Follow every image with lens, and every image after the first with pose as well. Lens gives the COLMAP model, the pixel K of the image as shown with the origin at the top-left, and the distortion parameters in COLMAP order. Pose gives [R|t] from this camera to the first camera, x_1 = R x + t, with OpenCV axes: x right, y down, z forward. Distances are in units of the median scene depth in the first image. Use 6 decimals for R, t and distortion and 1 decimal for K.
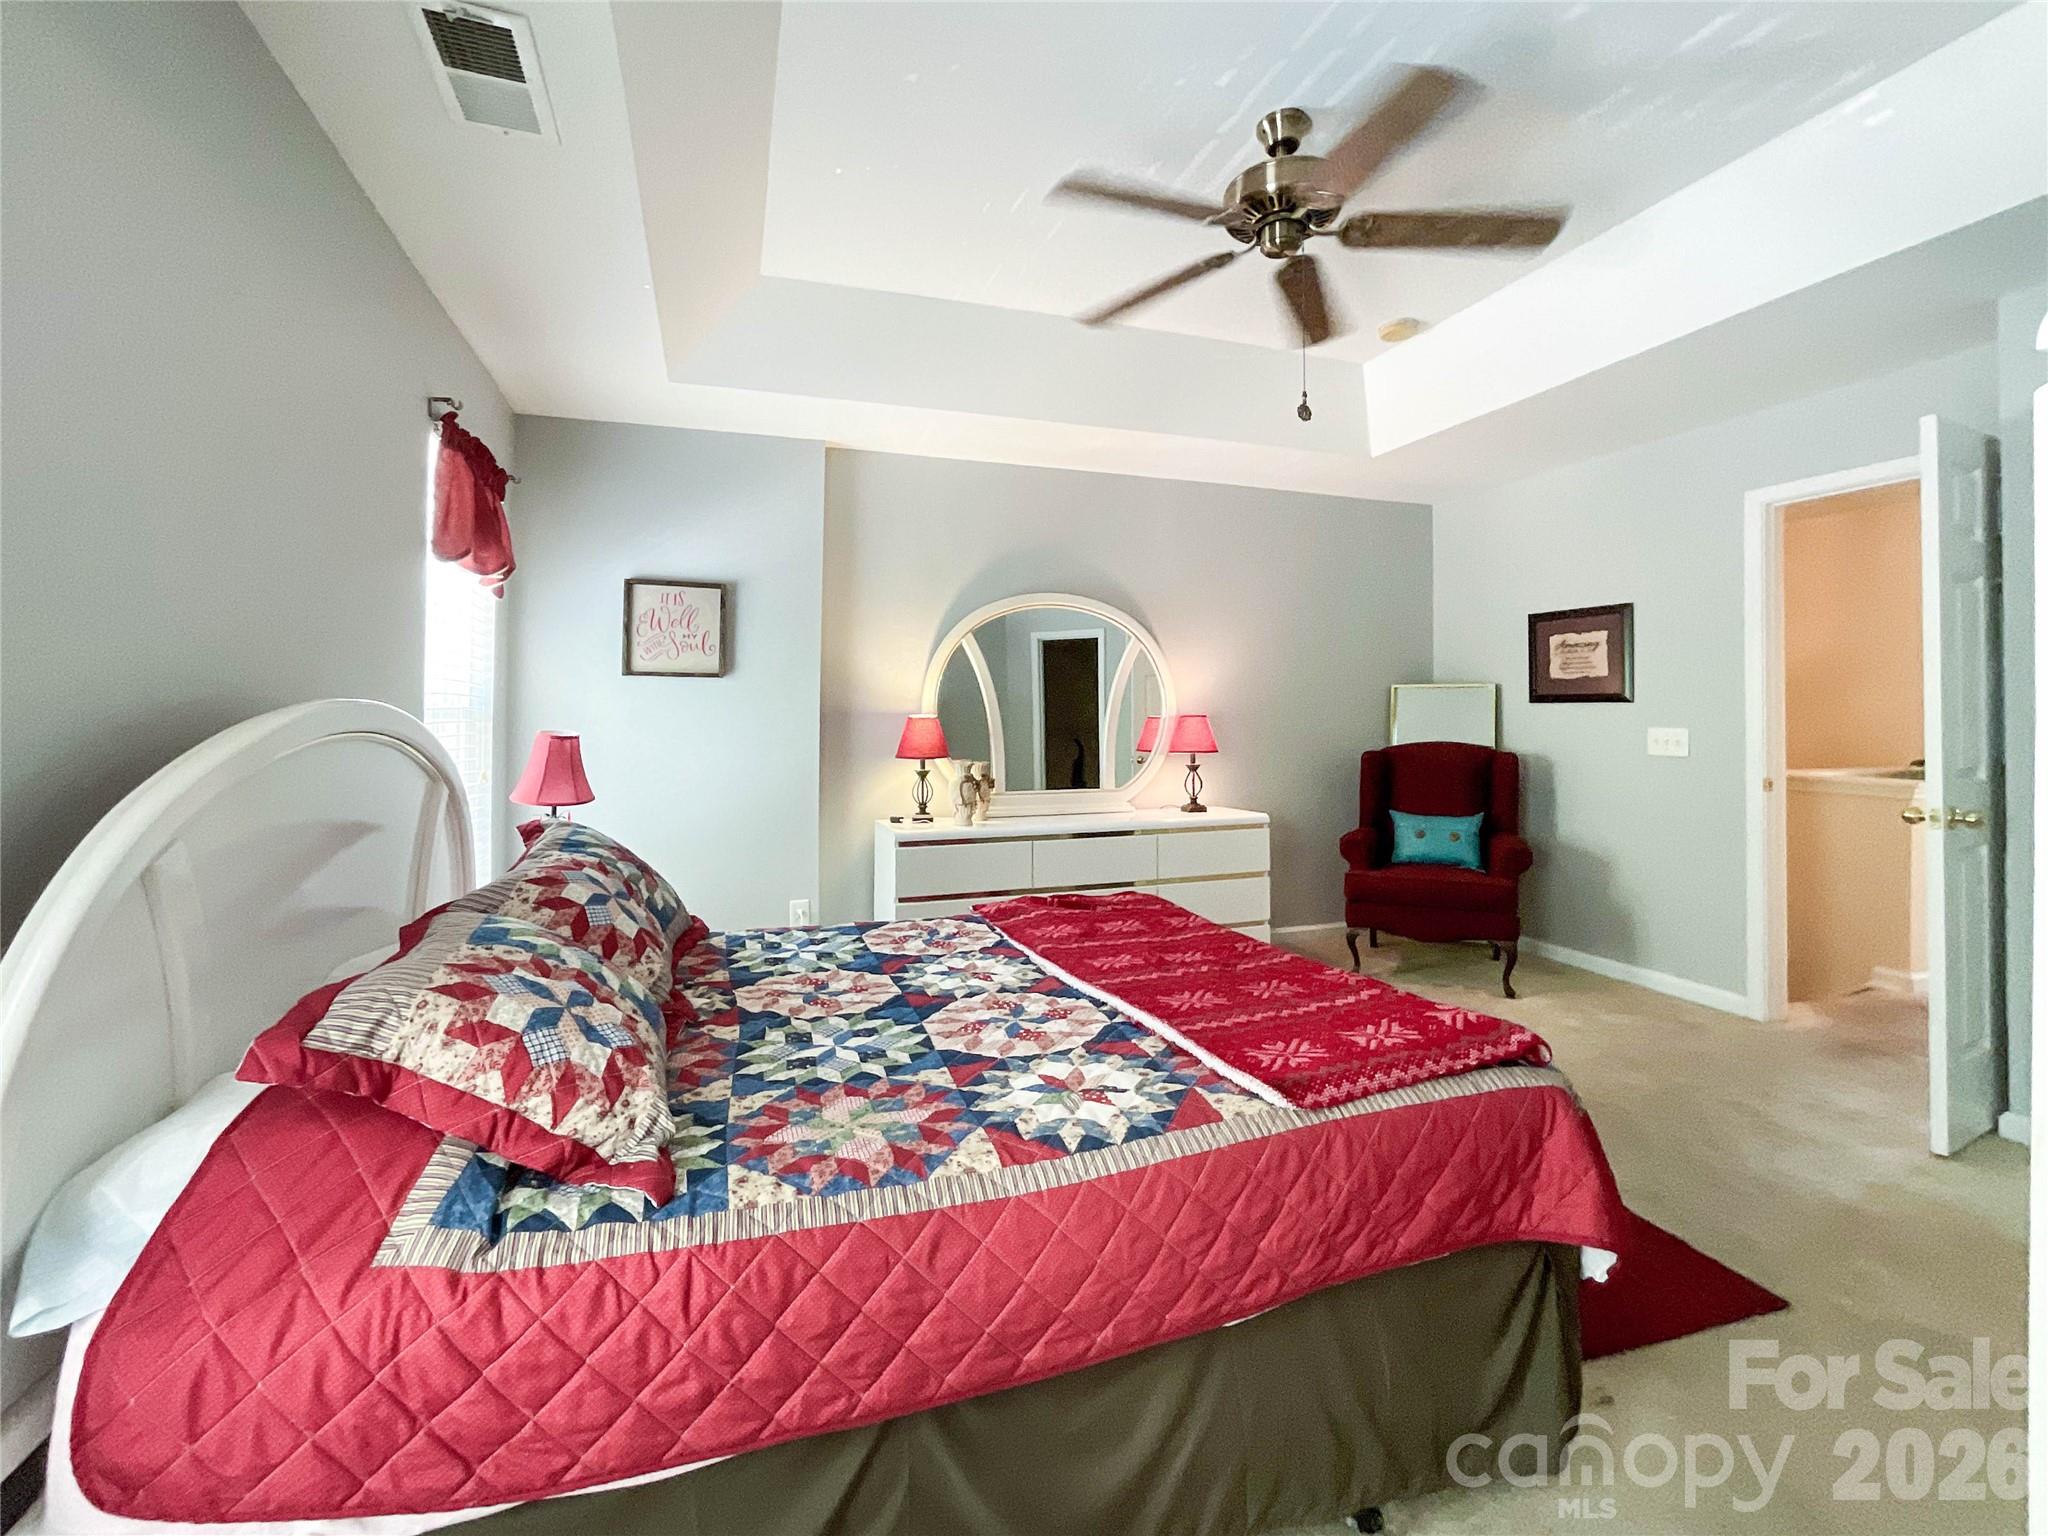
lens RADIAL K [[863.8, 0, 1016.9], [0, 863.8, 717.5], [0, 0, 1]] dist [-0.039813, 0.027410]
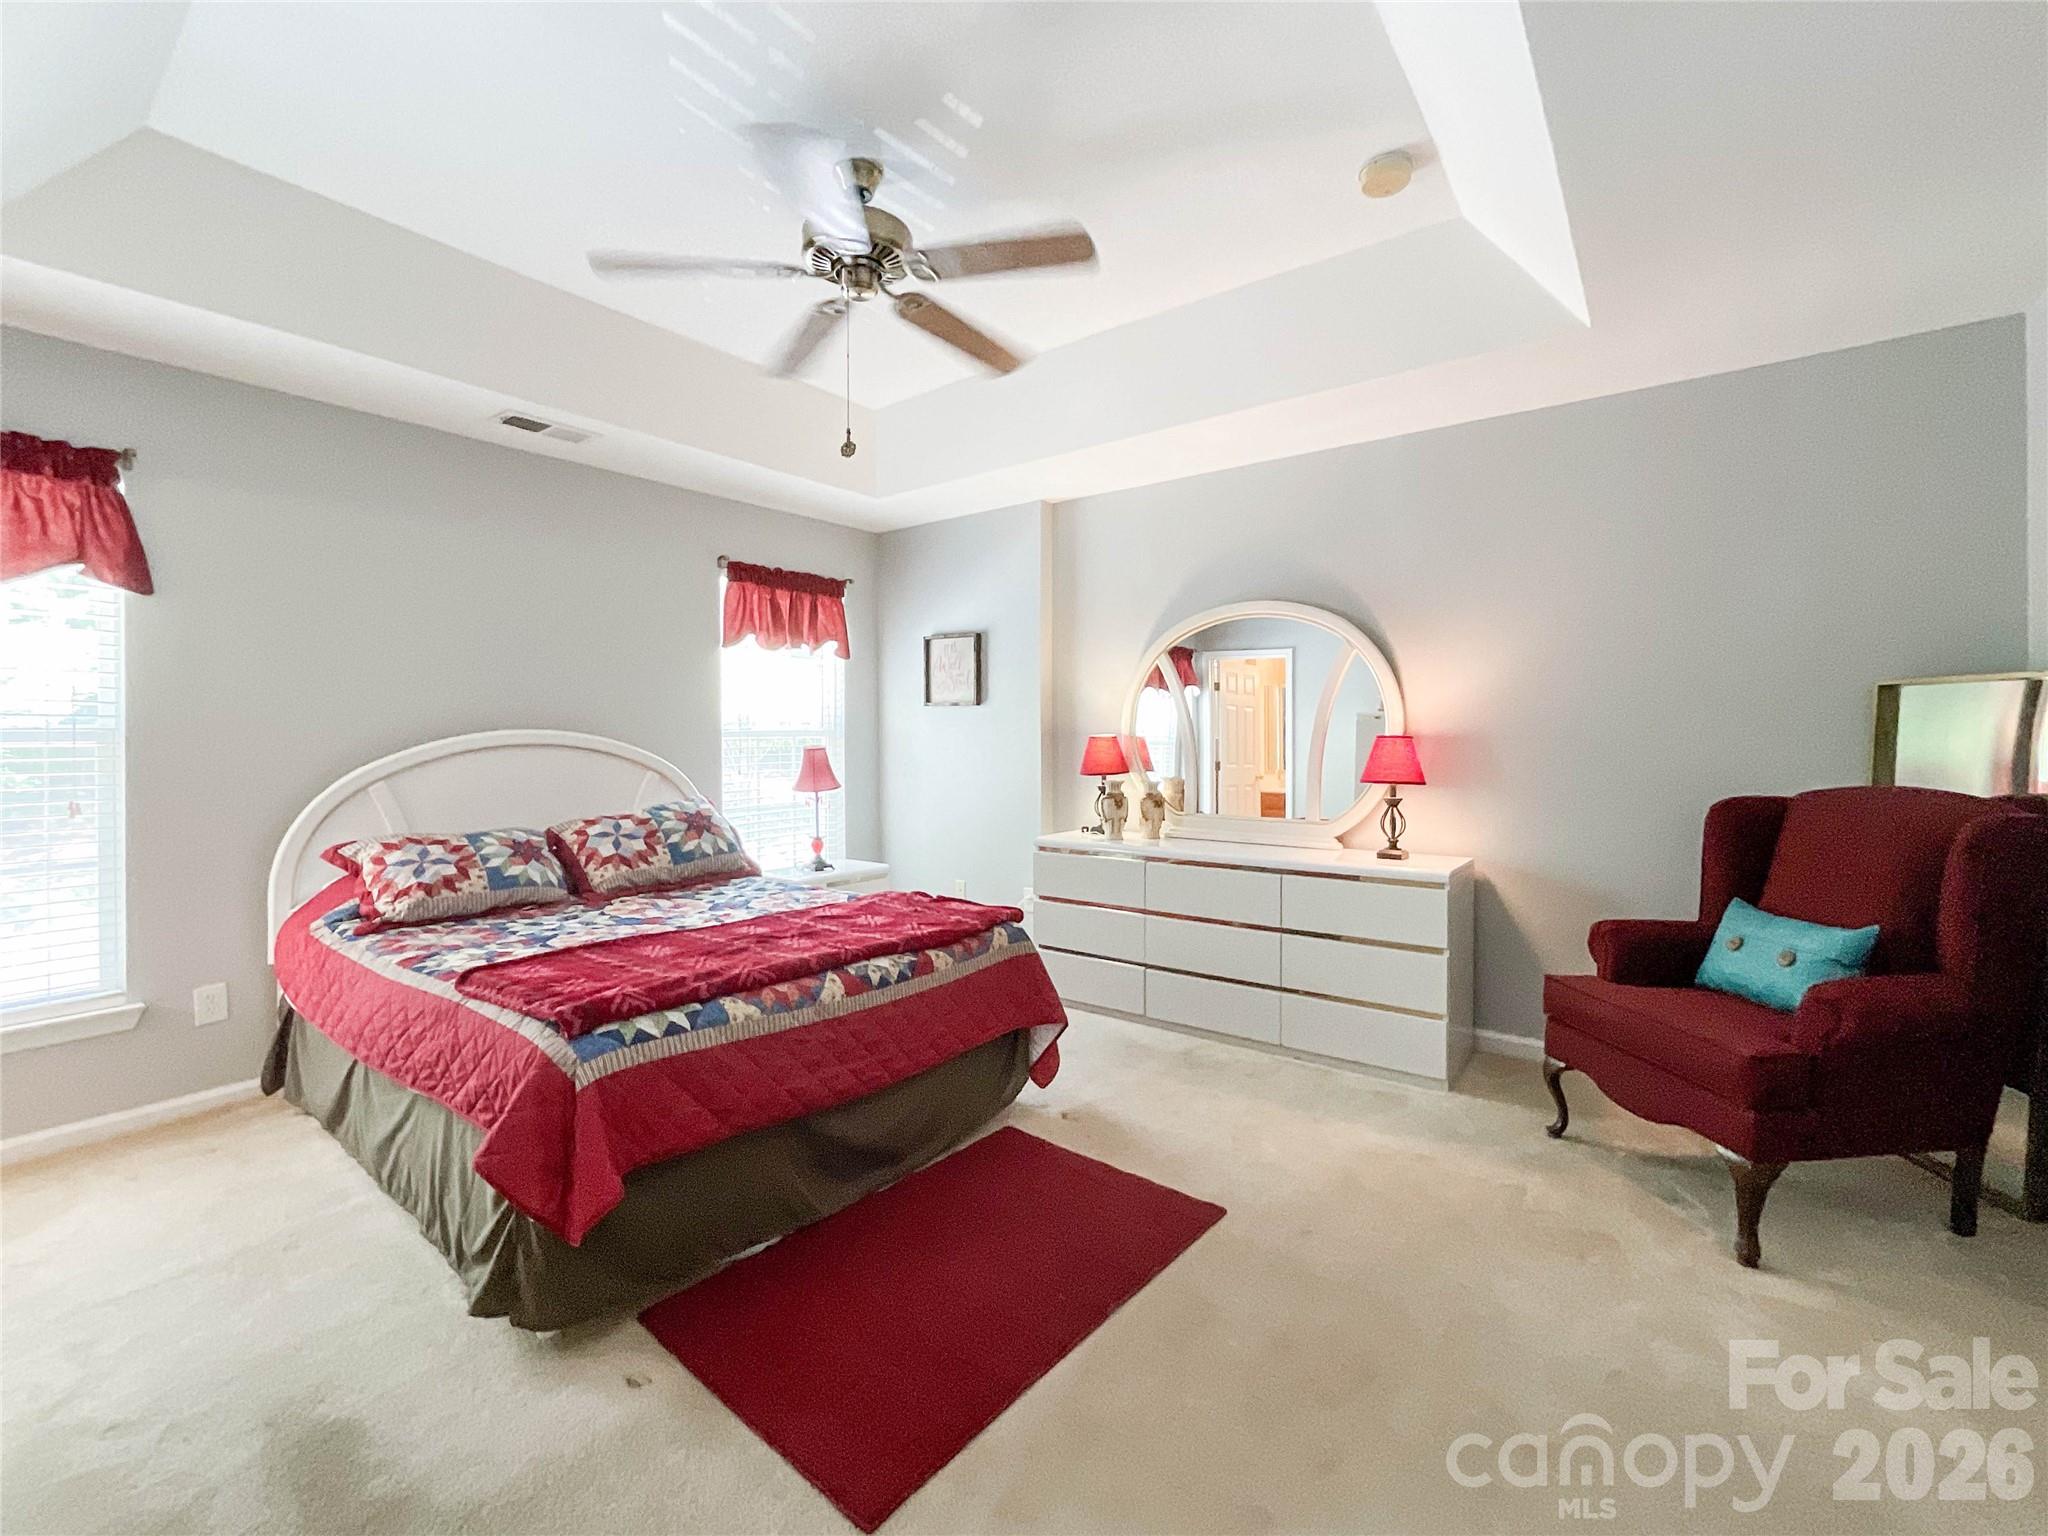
lens RADIAL K [[871.7, 0, 1024.0], [0, 871.7, 741.7], [0, 0, 1]] dist [-0.011257, 0.000257]
pose [[0.577121, 0.004393, -0.816647, 0.723258], [-0.000578, 0.999987, 0.004971, -0.000498], [0.816658, -0.002397, 0.577117, 0.301158]]
